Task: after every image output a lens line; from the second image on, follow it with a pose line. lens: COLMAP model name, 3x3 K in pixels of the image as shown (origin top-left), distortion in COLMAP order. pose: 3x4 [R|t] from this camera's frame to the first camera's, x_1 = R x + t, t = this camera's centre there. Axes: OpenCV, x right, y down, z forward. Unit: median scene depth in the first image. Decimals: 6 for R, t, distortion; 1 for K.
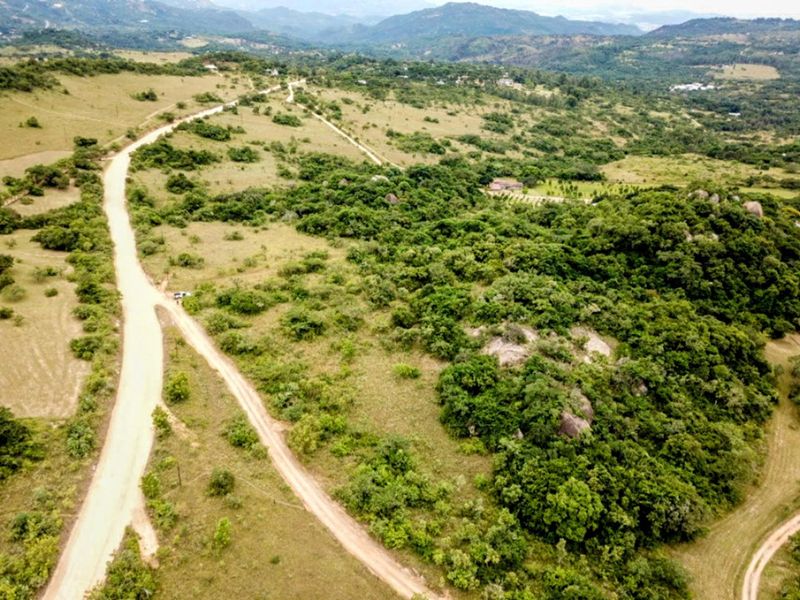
lens RADIAL K [[628.4, 0, 400.0], [0, 628.4, 300.0], [0, 0, 1]] dist [0.008617, 0.000246]
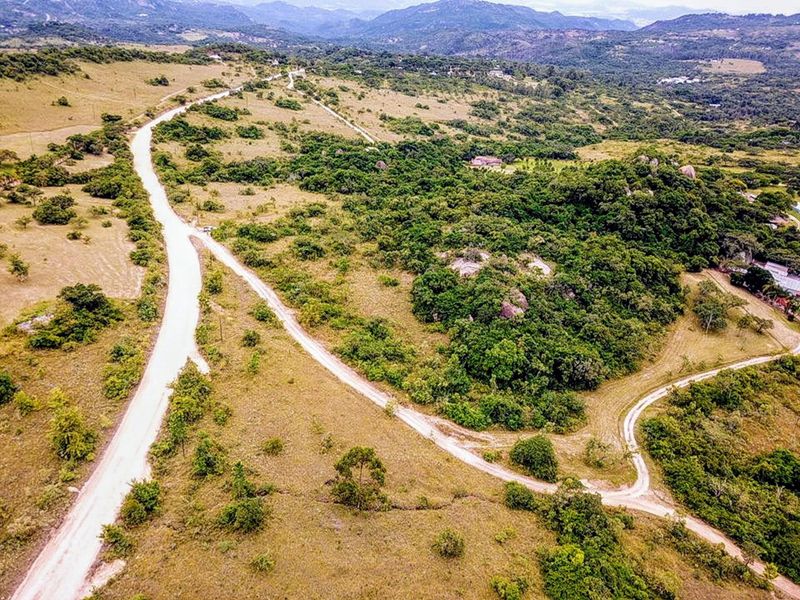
lens RADIAL K [[628.4, 0, 400.0], [0, 628.4, 300.0], [0, 0, 1]] dist [0.008617, 0.000246]
pose [[0.999989, 0.001542, 0.004492, 0.017716], [-0.001570, 0.999979, 0.006241, 0.087775], [-0.004482, -0.006248, 0.999970, -0.175088]]
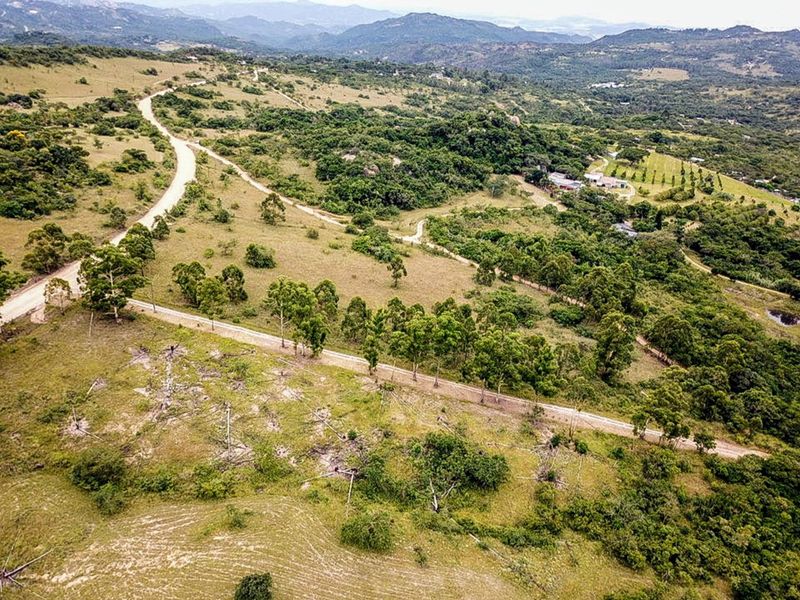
lens RADIAL K [[628.4, 0, 400.0], [0, 628.4, 300.0], [0, 0, 1]] dist [0.008617, 0.000246]
pose [[0.998972, -0.011240, 0.043919, 0.150230], [0.011873, 0.999829, -0.014186, 0.382517], [-0.043752, 0.014693, 0.998934, -0.751833]]
